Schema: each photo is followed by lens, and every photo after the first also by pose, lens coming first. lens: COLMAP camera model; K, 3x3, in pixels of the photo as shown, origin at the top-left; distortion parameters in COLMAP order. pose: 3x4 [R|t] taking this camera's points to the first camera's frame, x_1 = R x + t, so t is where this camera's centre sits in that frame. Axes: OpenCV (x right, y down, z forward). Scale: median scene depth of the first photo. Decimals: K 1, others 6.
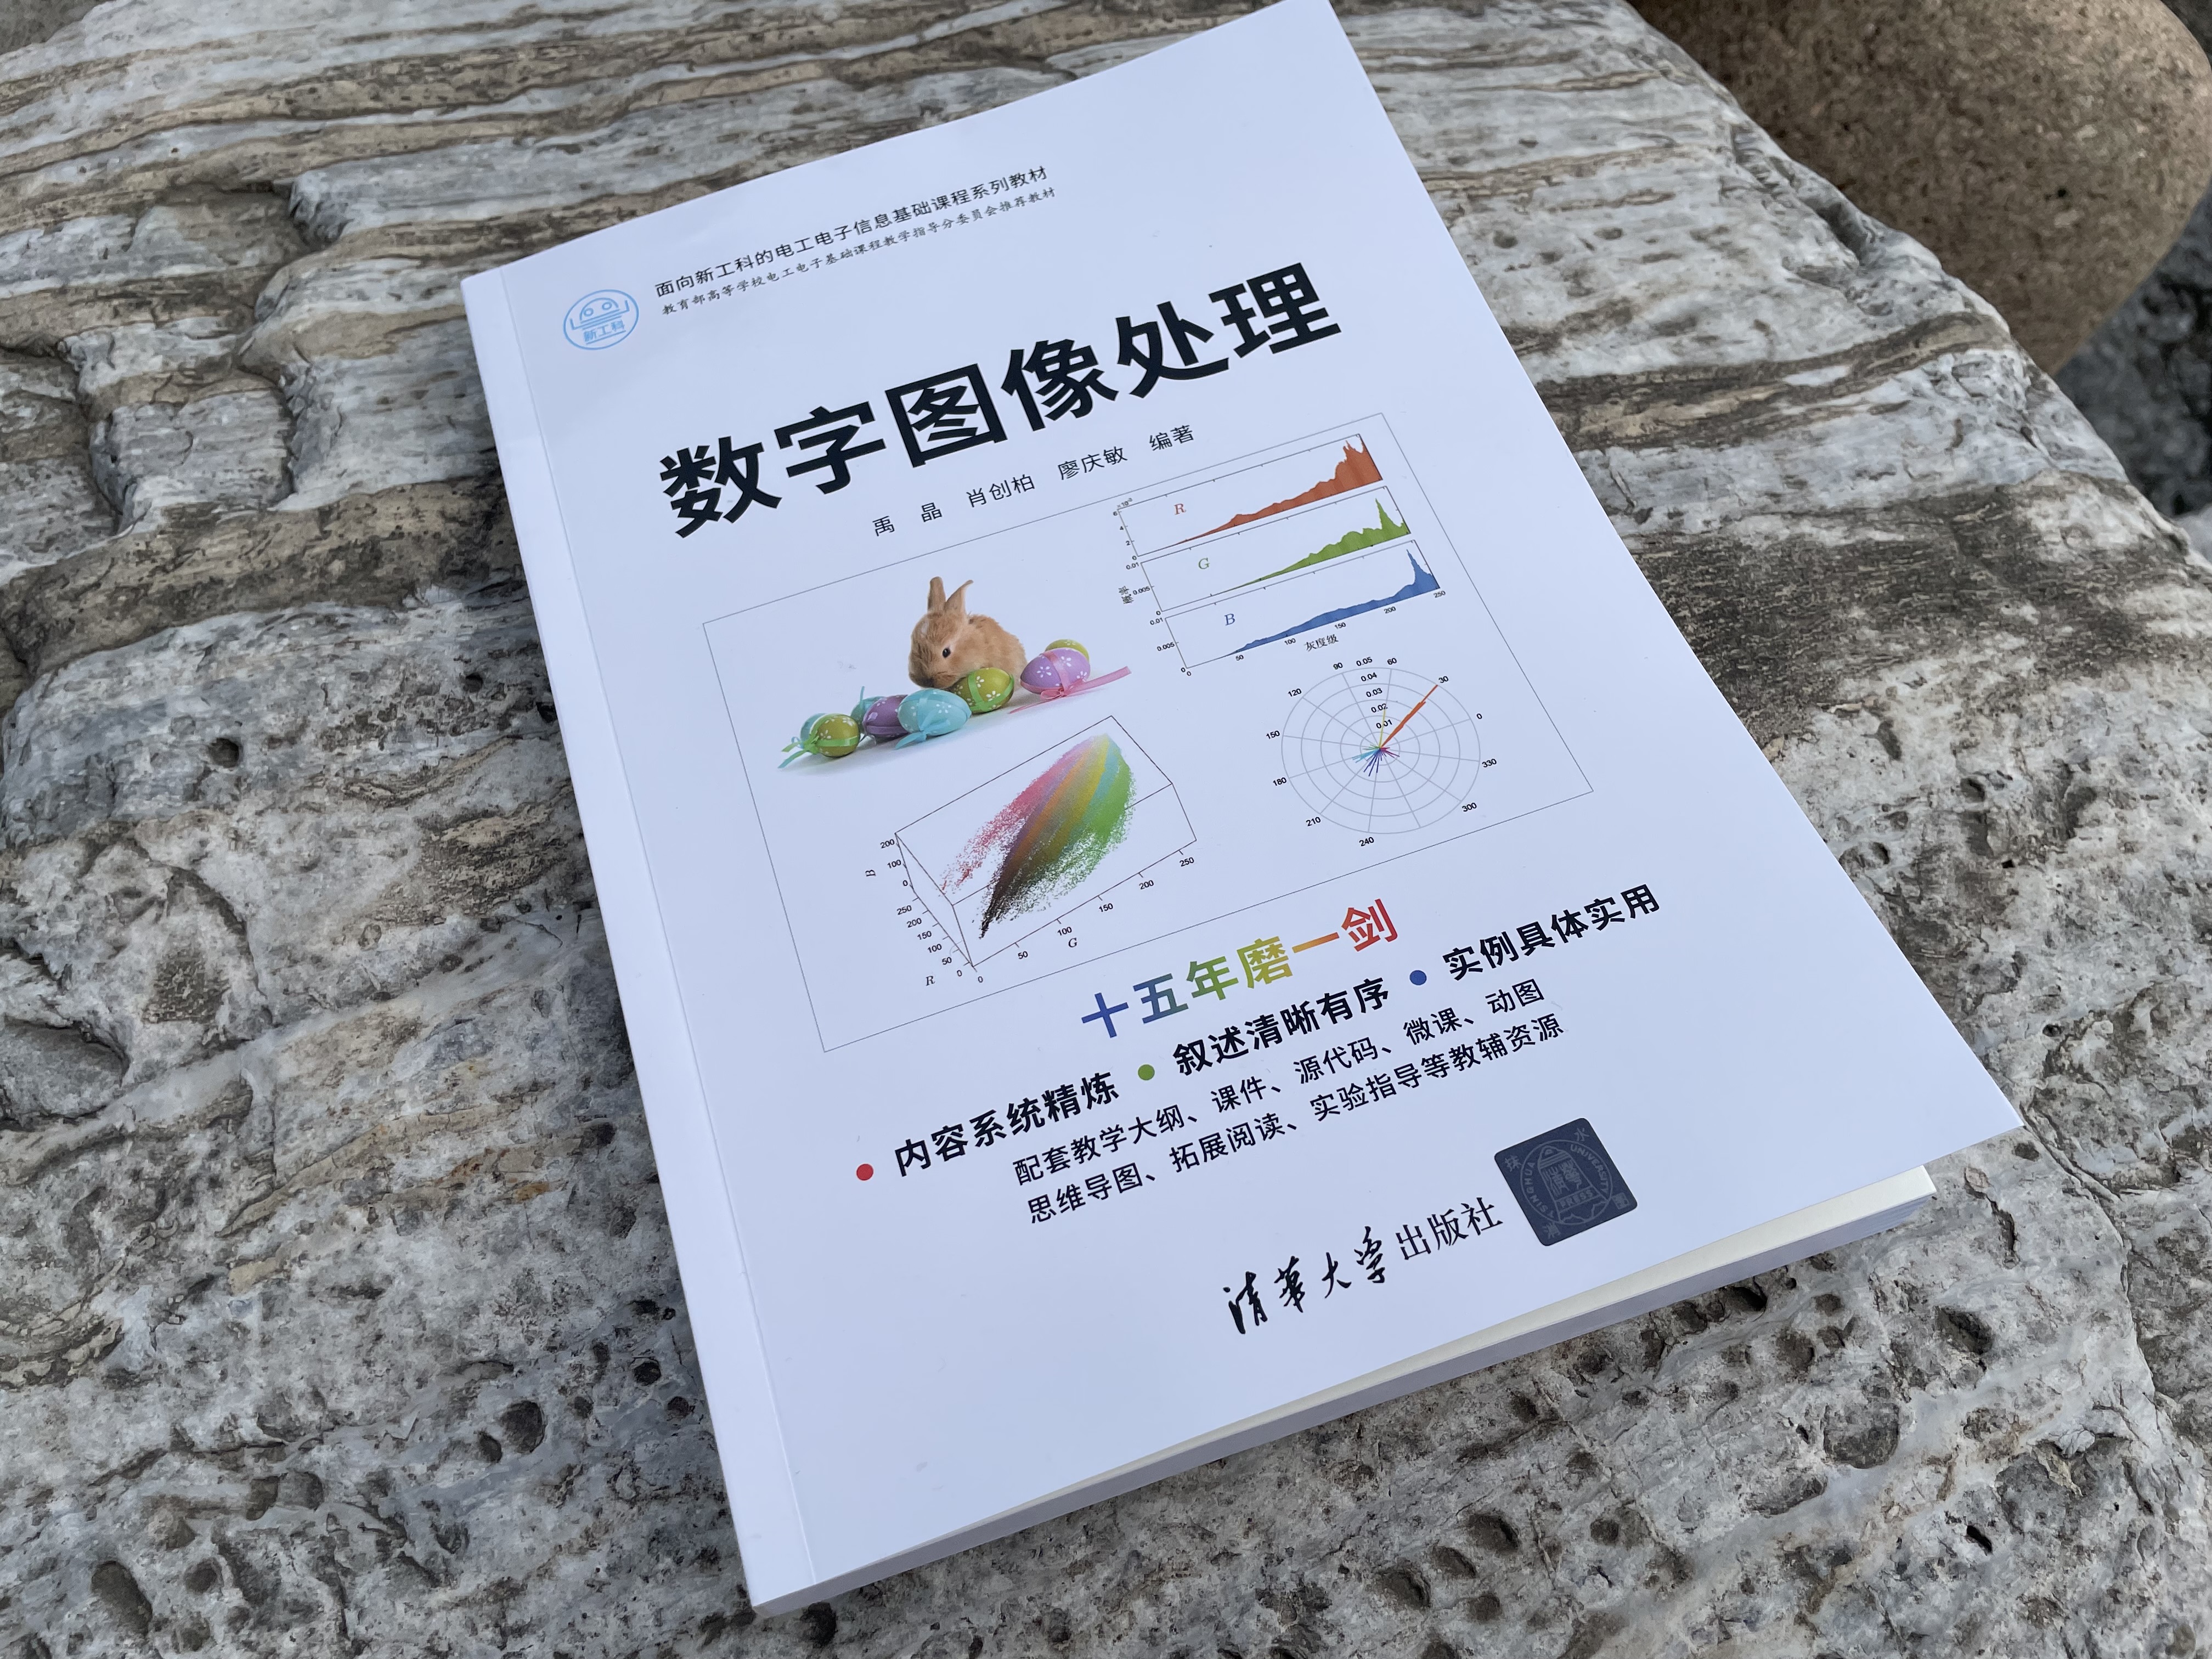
lens RADIAL K [[1690.9, 0, 1106.0], [0, 1690.9, 829.5], [0, 0, 1]] dist [0.091824, -0.131499]
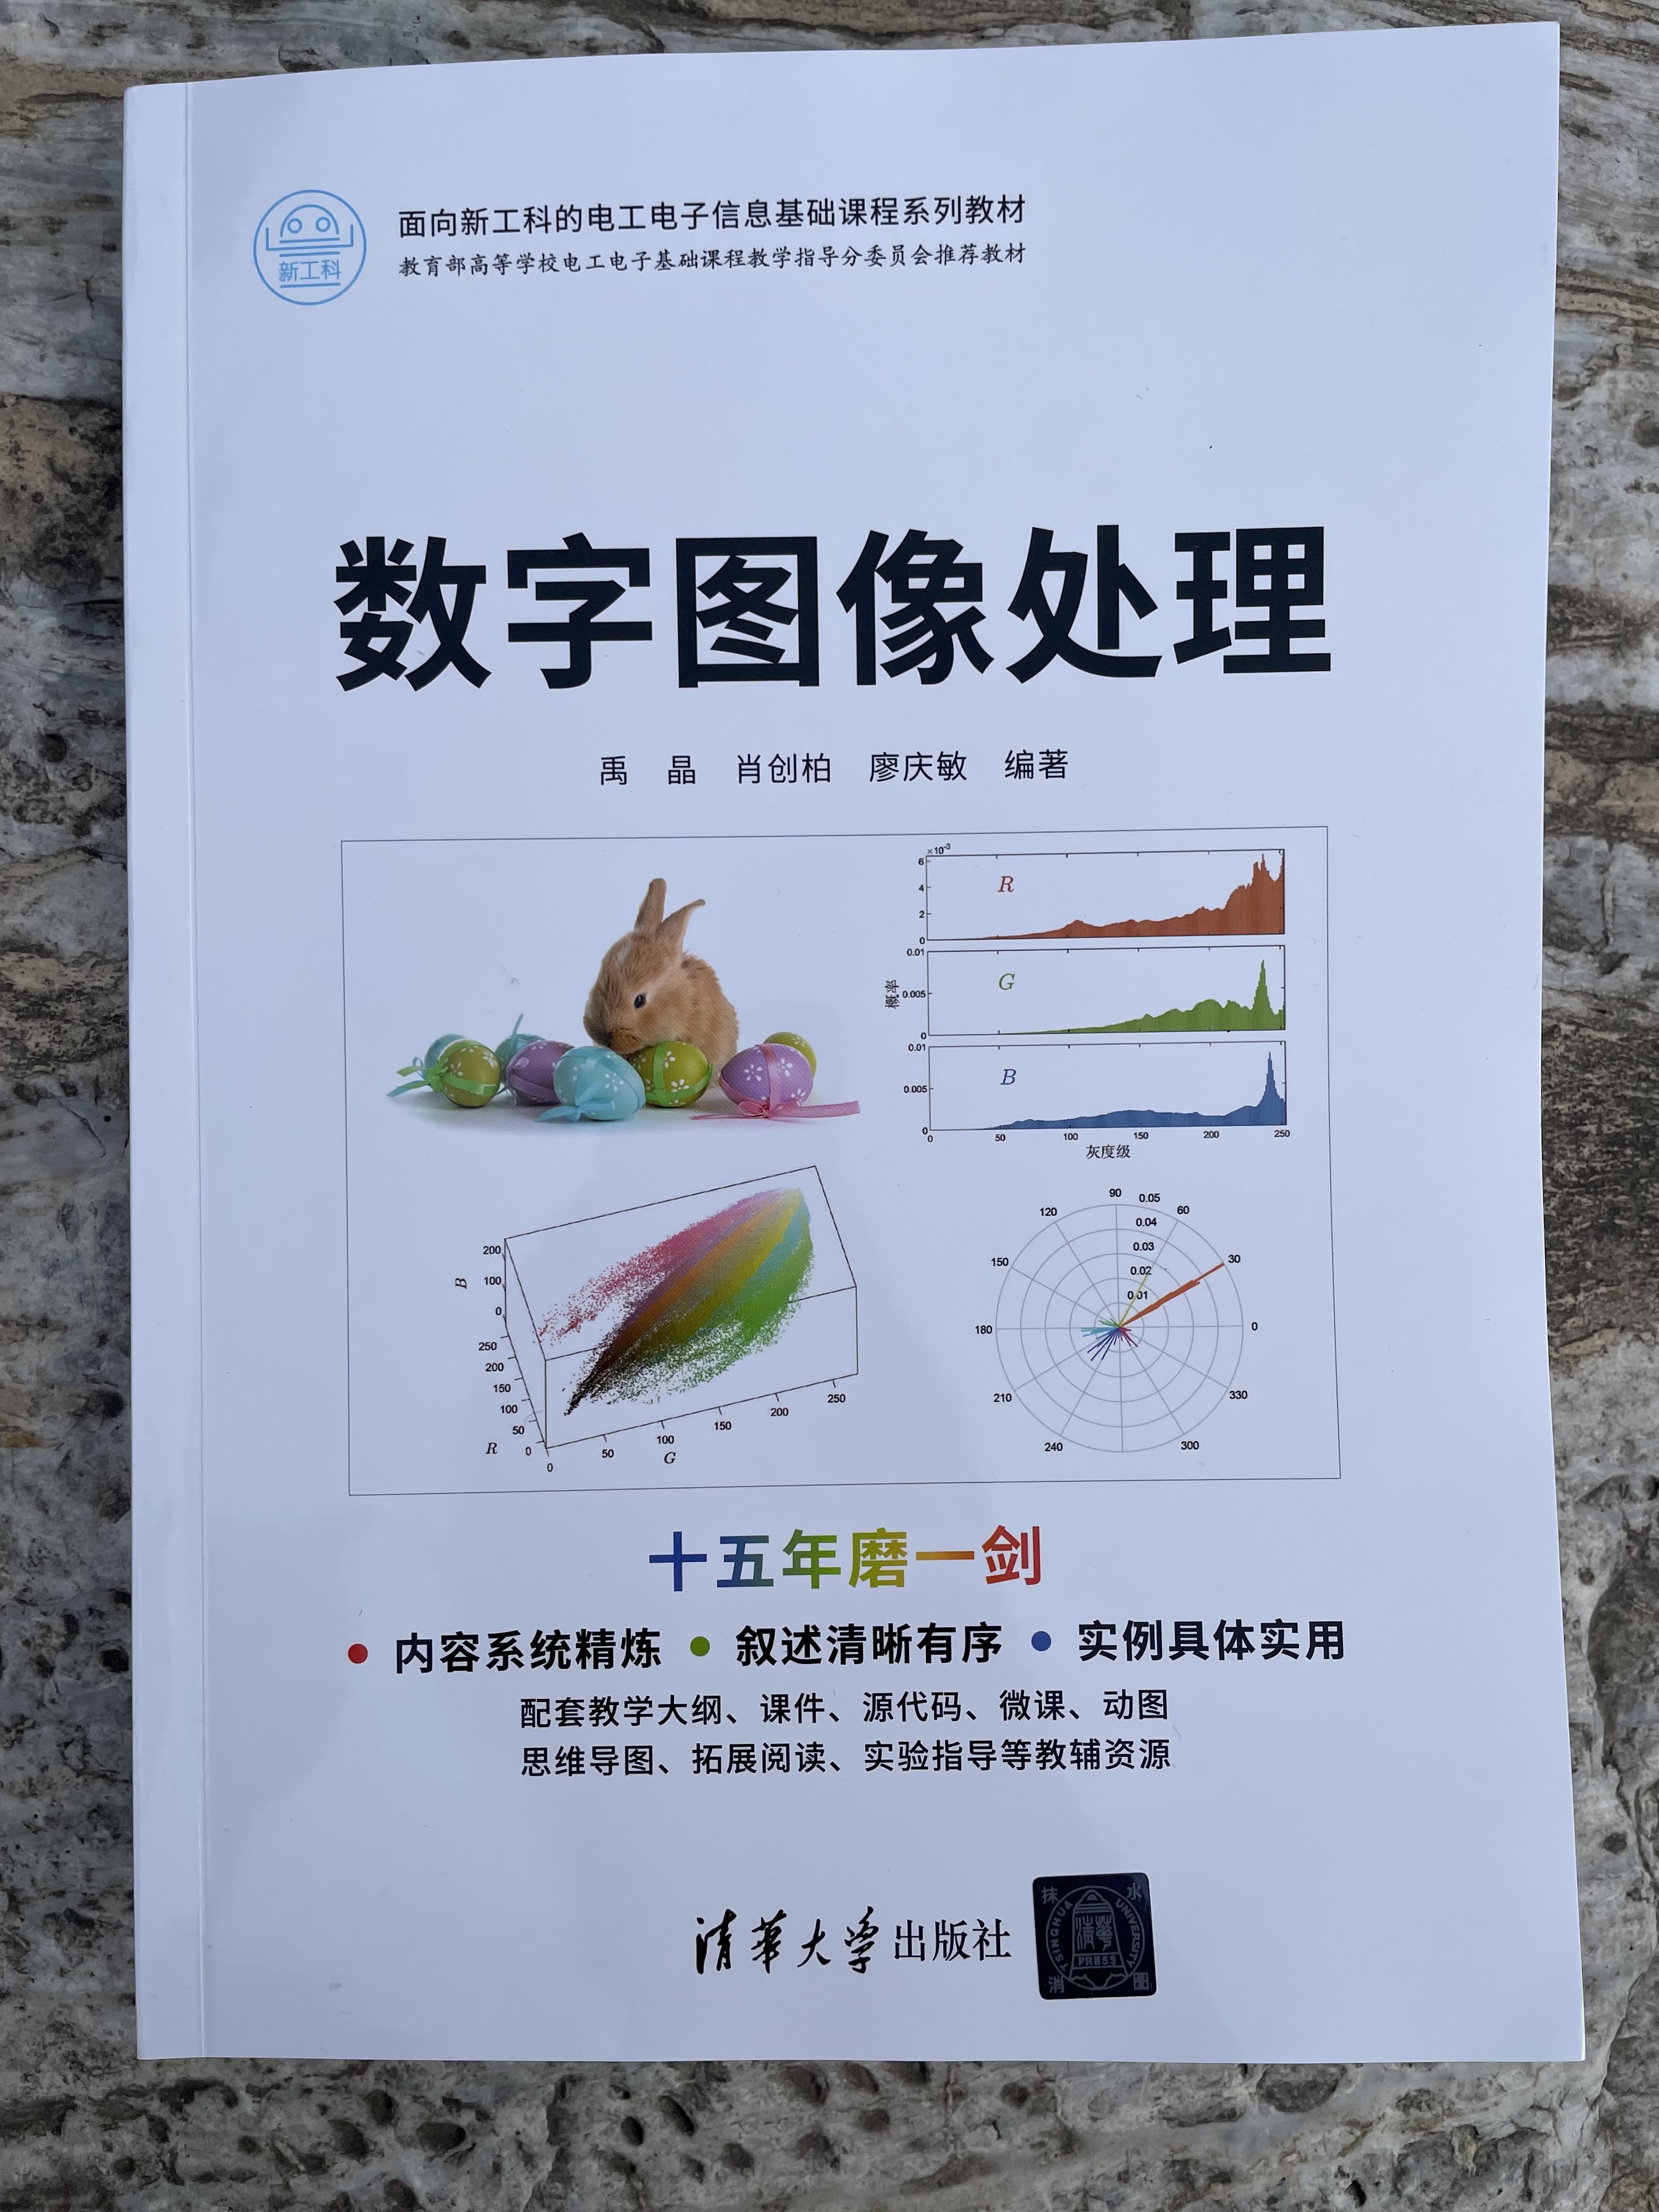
lens RADIAL K [[1702.3, 0, 837.5], [0, 1702.3, 1102.1], [0, 0, 1]] dist [0.073822, -0.118959]
pose [[0.948503, 0.311687, 0.056499, -0.040314], [-0.302255, 0.837171, 0.455835, -0.450589], [0.094779, -0.449438, 0.888269, 0.319400]]
